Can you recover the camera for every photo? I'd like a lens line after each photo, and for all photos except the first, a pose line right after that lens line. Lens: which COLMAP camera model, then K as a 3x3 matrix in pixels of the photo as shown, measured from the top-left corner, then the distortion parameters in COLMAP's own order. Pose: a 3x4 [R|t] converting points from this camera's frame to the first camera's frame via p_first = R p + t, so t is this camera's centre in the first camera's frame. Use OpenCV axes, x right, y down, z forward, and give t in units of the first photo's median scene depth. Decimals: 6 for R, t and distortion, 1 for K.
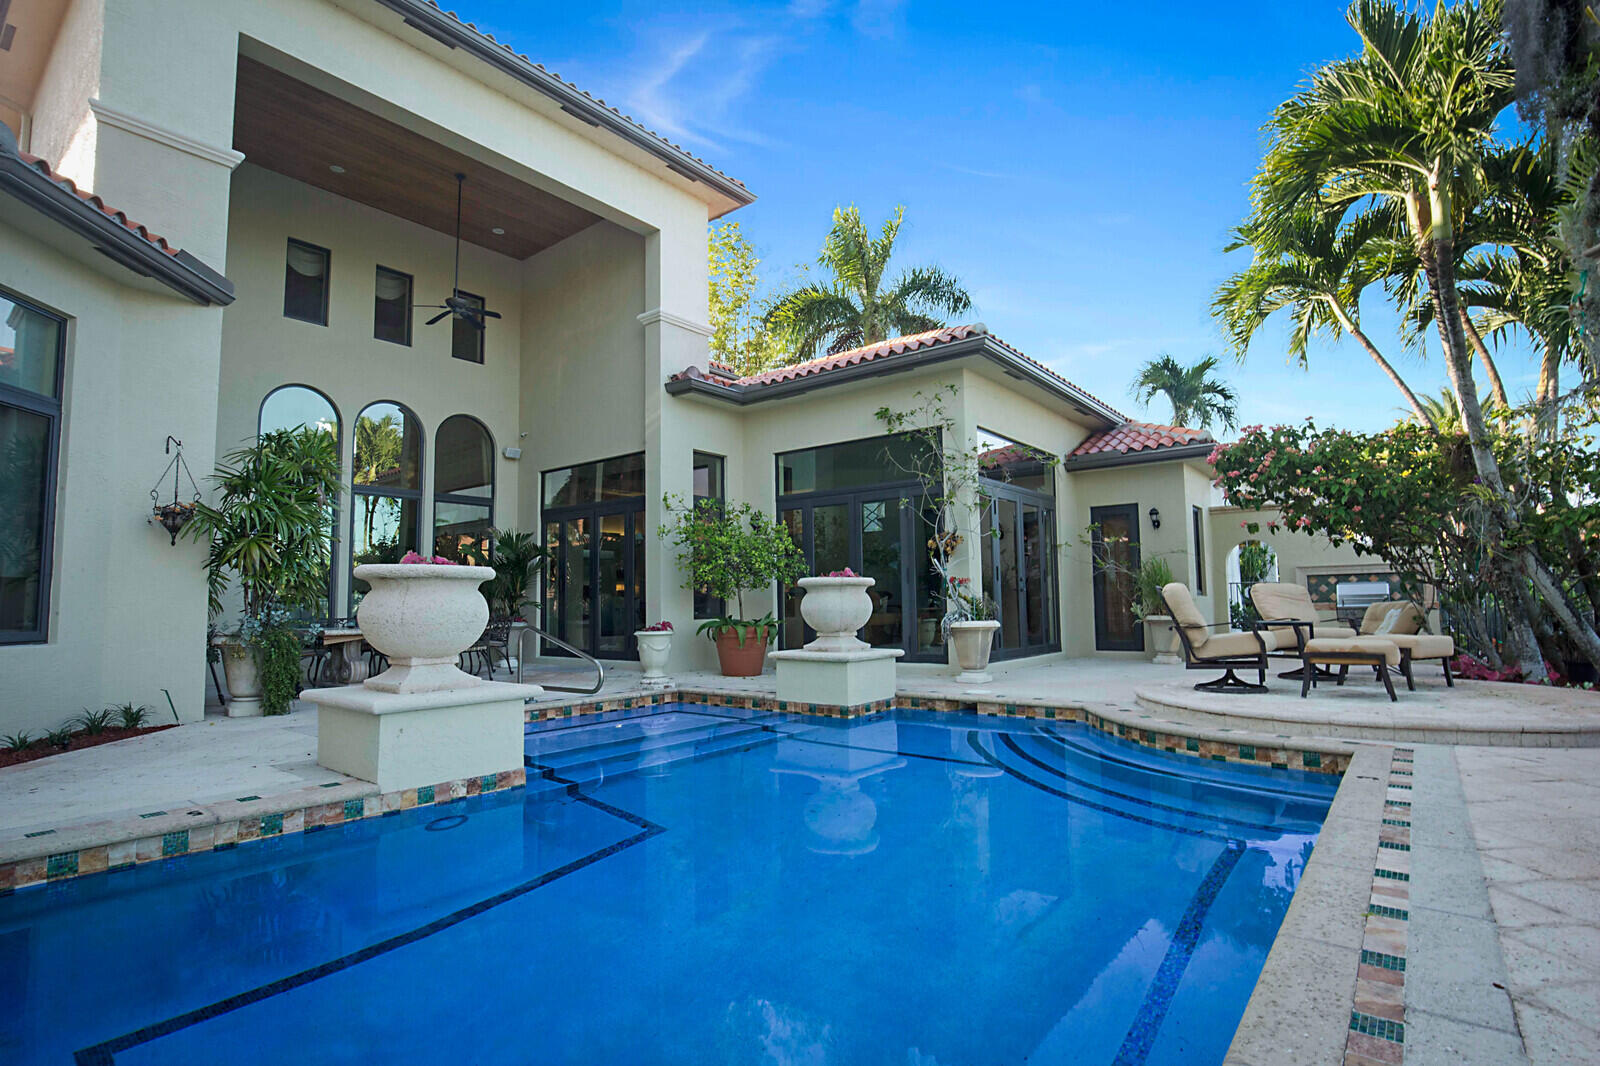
lens RADIAL K [[799.8, 0, 800.0], [0, 799.8, 533.0], [0, 0, 1]] dist [0.019998, -0.000380]
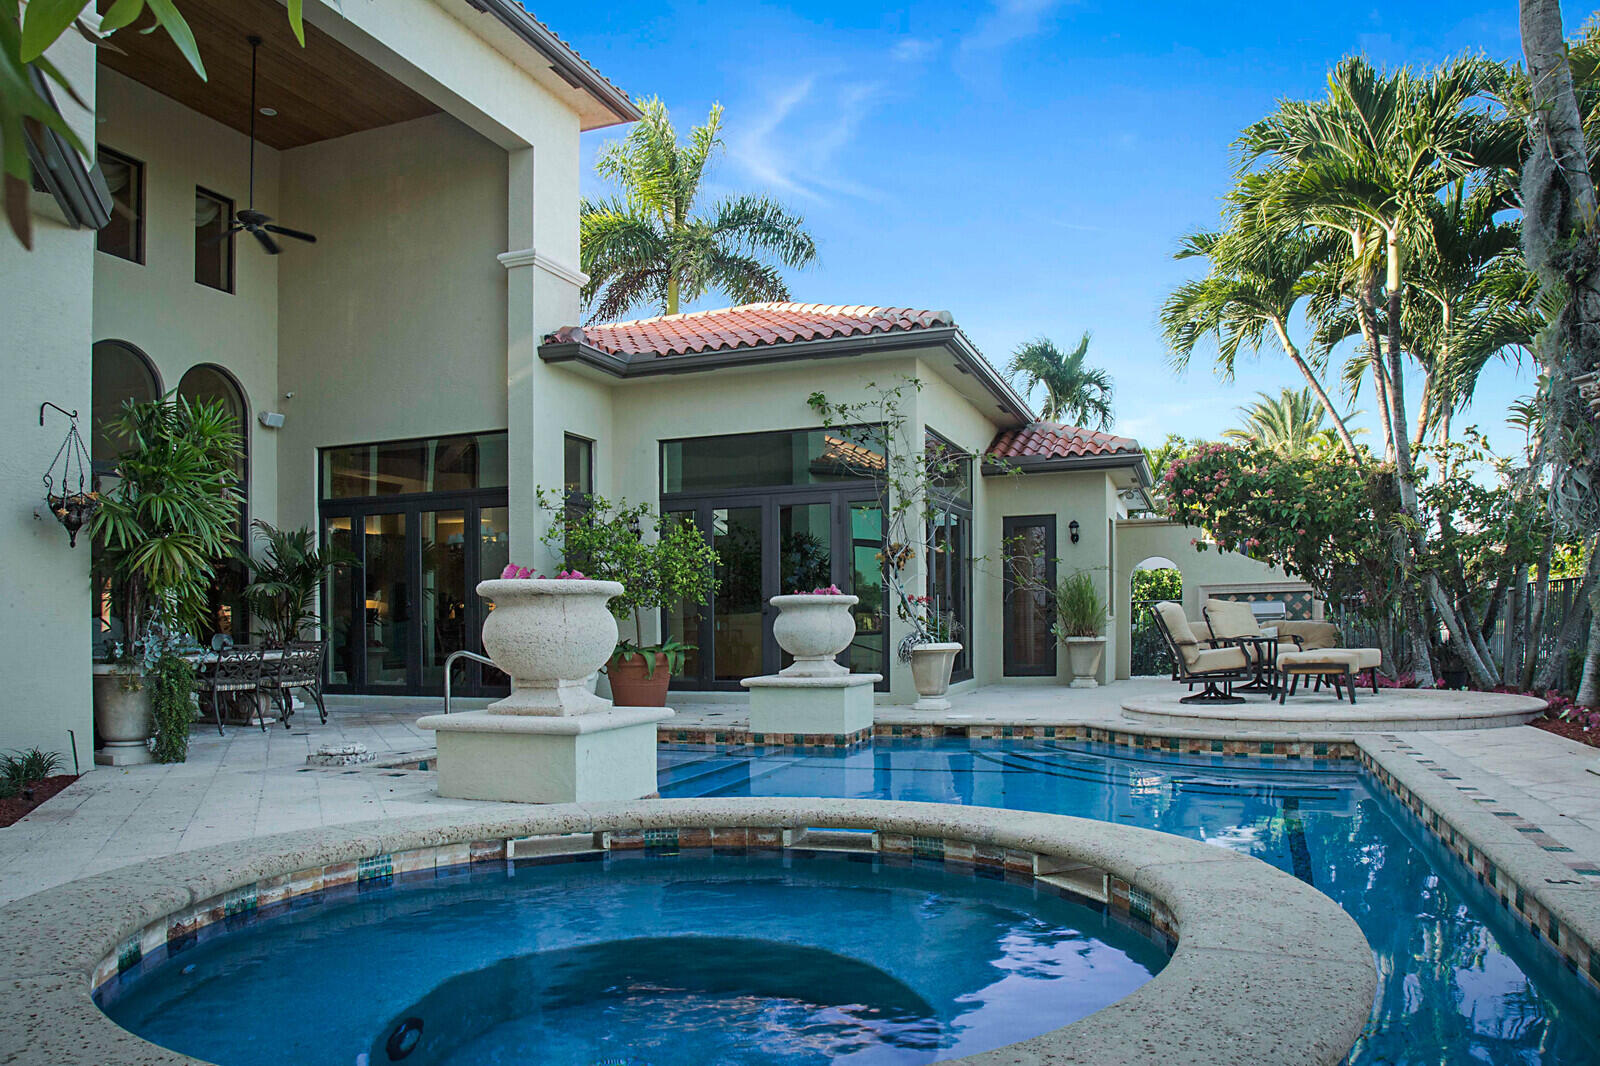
lens RADIAL K [[1130.1, 0, 796.3], [0, 1130.1, 617.3], [0, 0, 1]] dist [-0.017094, 0.003722]
pose [[0.954249, -0.002263, 0.299006, -0.323344], [-0.020374, 0.997155, 0.072566, -0.009900], [-0.298320, -0.075338, 0.951488, -0.181606]]
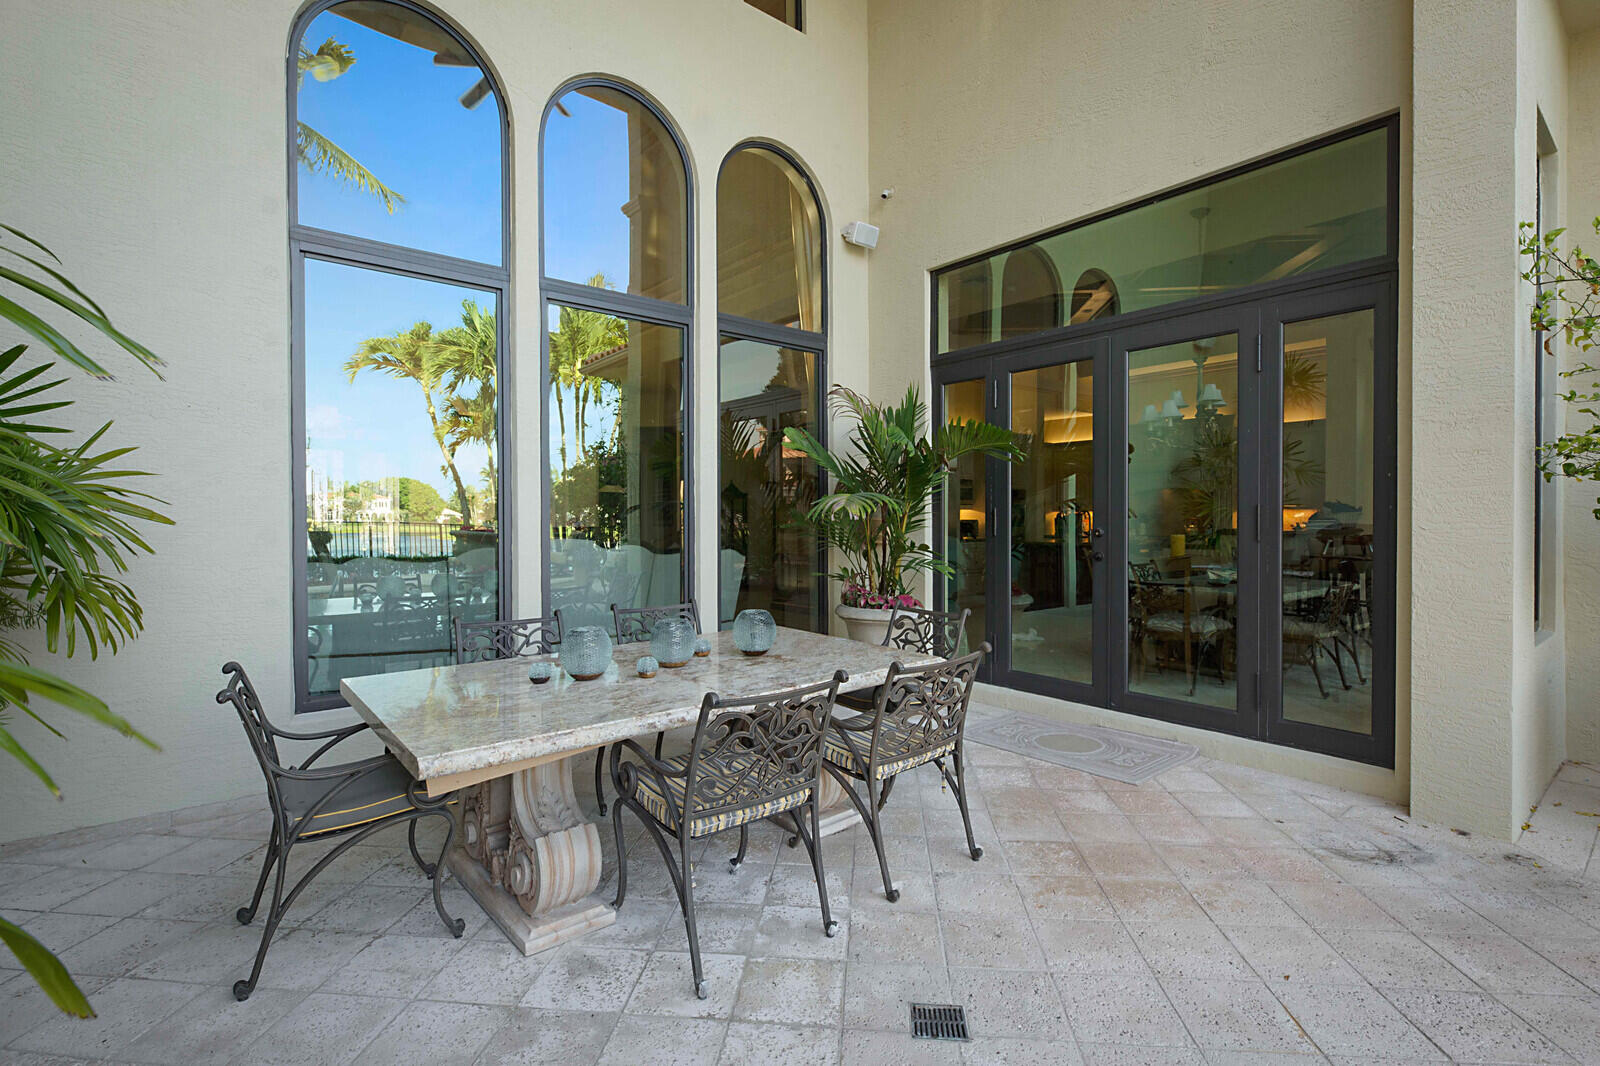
lens RADIAL K [[760.2, 0, 803.5], [0, 760.2, 511.6], [0, 0, 1]] dist [-0.000263, -0.000053]
pose [[0.978258, 0.004952, -0.207331, -0.459591], [0.012395, 0.996532, 0.082283, 0.032067], [0.207020, -0.083064, 0.974804, 0.854223]]
